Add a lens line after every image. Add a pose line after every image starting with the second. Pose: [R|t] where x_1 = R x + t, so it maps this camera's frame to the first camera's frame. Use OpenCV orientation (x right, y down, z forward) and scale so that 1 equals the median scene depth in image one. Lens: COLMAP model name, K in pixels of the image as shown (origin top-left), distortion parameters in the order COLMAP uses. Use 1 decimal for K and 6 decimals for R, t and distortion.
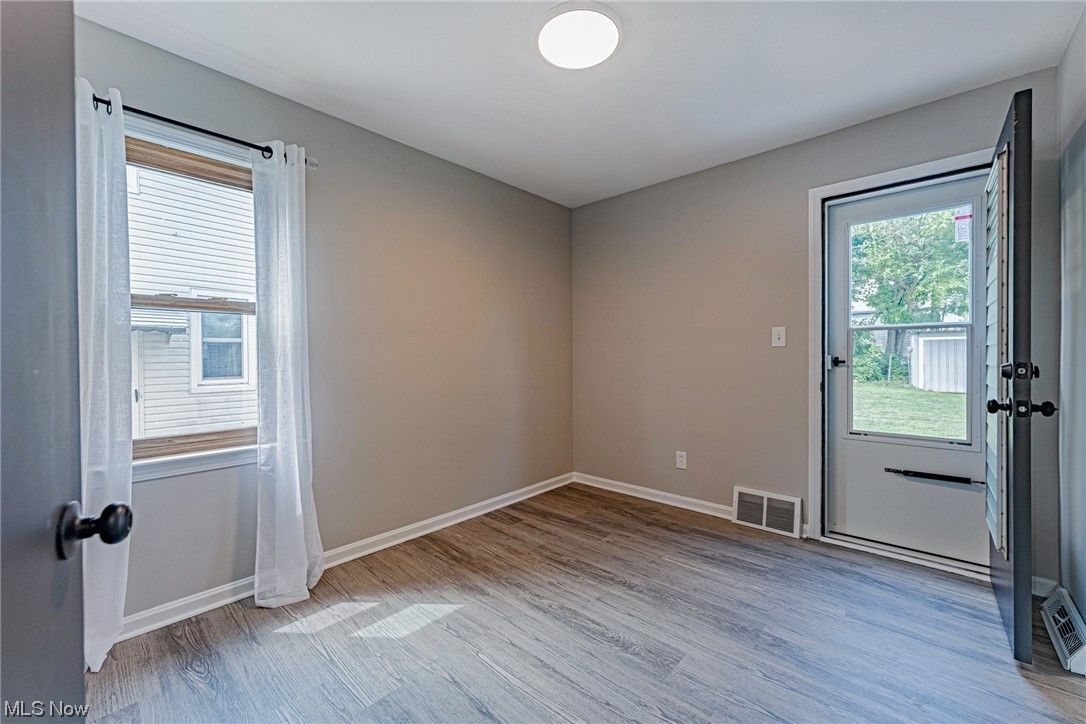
lens RADIAL K [[433.7, 0, 539.7], [0, 433.7, 359.7], [0, 0, 1]] dist [0.001547, -0.001341]
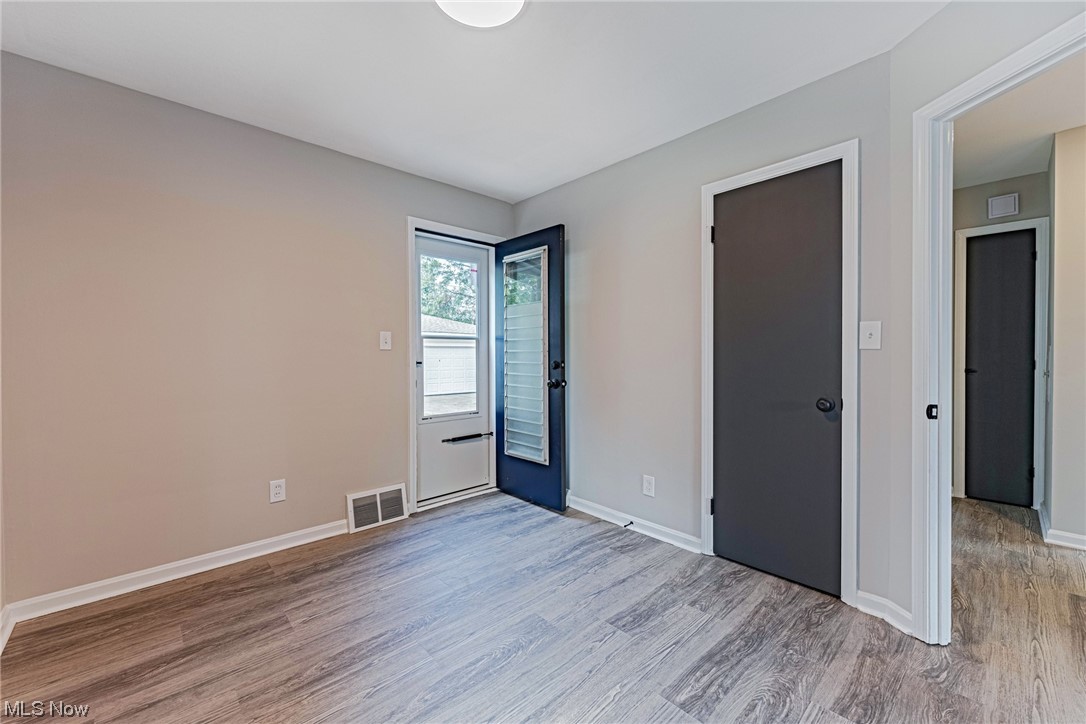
lens RADIAL K [[433.7, 0, 540.2], [0, 433.7, 357.7], [0, 0, 1]] dist [0.001547, -0.001341]
pose [[0.076182, -0.000961, 0.997093, -0.515727], [0.015236, 0.999884, -0.000200, -0.004096], [-0.996978, 0.015207, 0.076188, 0.557501]]
